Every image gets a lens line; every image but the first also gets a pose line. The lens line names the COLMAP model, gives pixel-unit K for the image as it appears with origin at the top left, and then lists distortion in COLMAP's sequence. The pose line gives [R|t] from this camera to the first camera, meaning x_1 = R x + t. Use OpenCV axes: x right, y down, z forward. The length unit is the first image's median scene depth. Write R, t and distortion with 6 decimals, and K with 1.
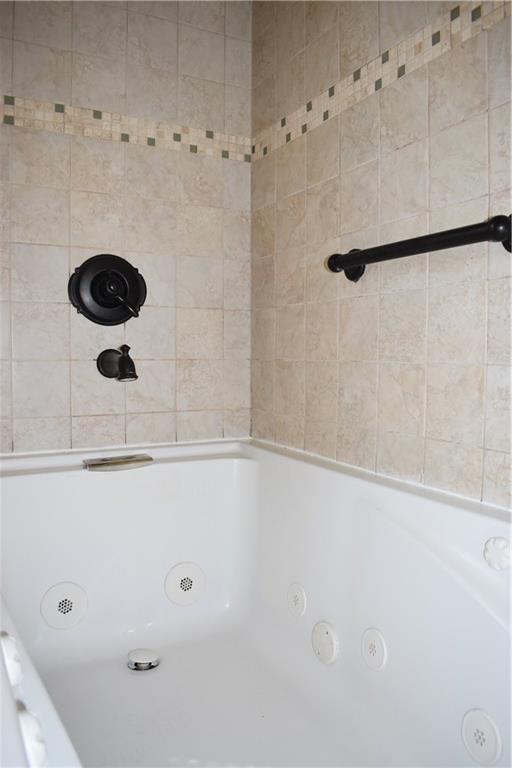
lens RADIAL K [[601.4, 0, 254.8], [0, 601.4, 386.4], [0, 0, 1]] dist [-0.093775, 0.014652]
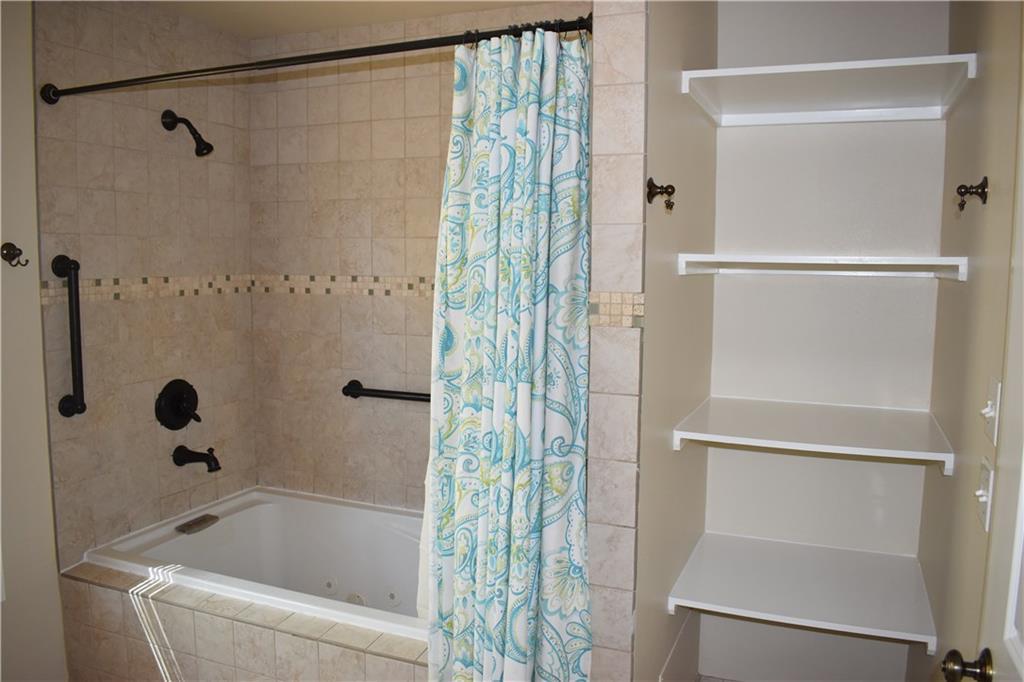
lens RADIAL K [[801.9, 0, 515.5], [0, 801.9, 343.8], [0, 0, 1]] dist [-0.093775, 0.014652]
pose [[0.769171, -0.064317, 0.635798, -0.823505], [0.029479, 0.997434, 0.065238, -0.412368], [-0.638362, -0.031437, 0.769094, -0.946357]]
